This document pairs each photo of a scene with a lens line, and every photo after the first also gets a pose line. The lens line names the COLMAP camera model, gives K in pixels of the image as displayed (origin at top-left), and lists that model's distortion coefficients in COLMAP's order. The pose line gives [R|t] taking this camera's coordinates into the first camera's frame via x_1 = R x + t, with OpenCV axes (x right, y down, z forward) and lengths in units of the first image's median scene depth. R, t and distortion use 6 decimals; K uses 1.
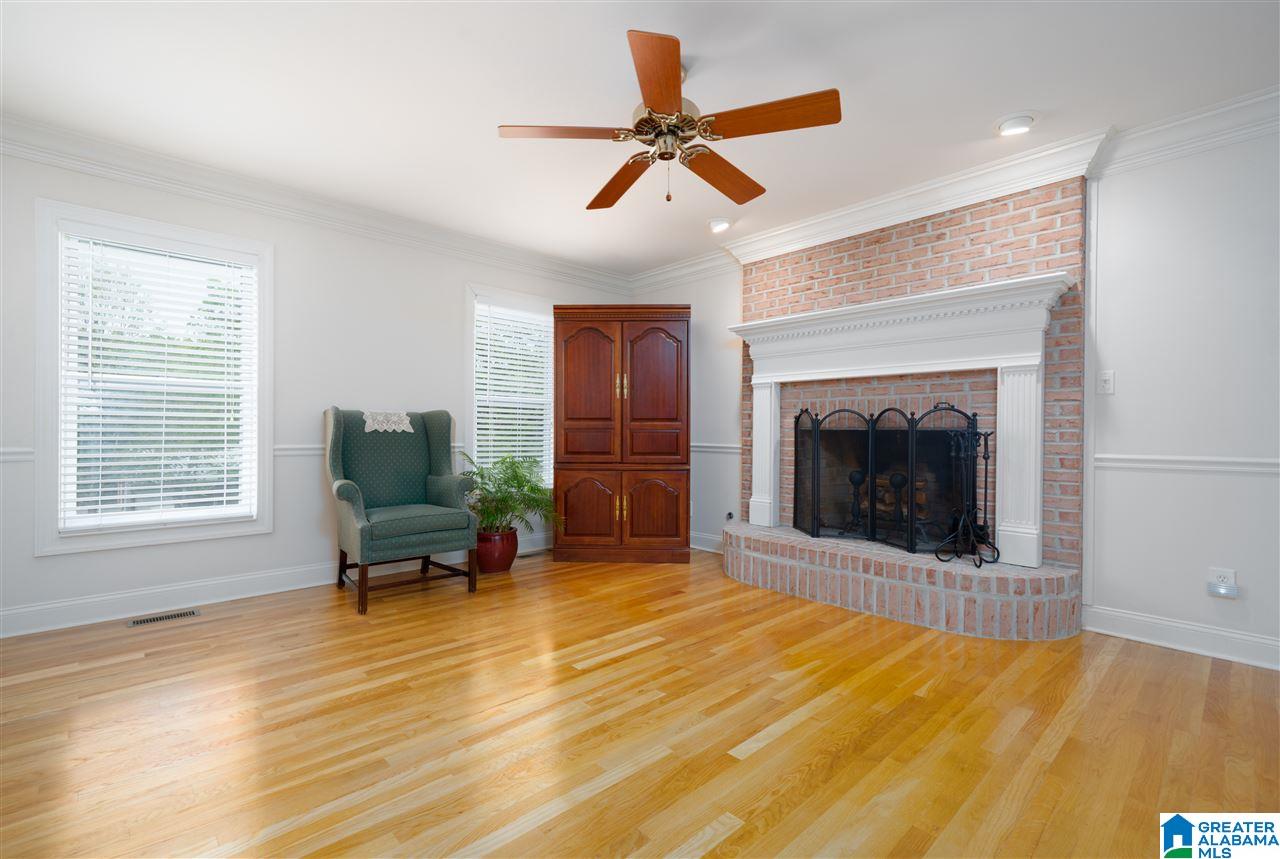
lens RADIAL K [[580.5, 0, 639.3], [0, 580.5, 435.8], [0, 0, 1]] dist [0.001781, 0.000209]
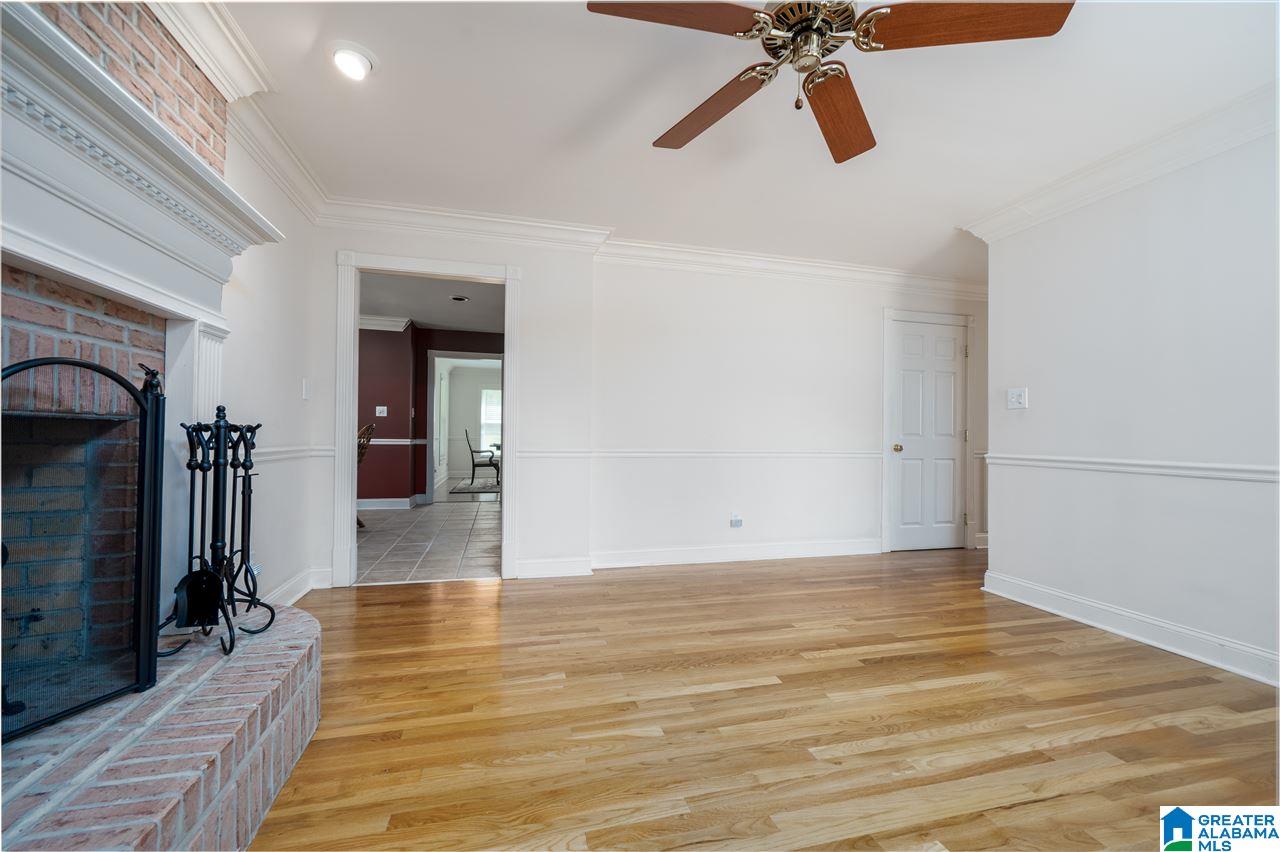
lens RADIAL K [[505.8, 0, 634.7], [0, 505.8, 420.3], [0, 0, 1]] dist [-0.002349, -0.000217]
pose [[-0.872427, -0.007113, 0.488693, -0.093298], [-0.017797, 0.999693, -0.017222, -0.015461], [-0.488420, -0.023723, -0.872286, 1.824817]]
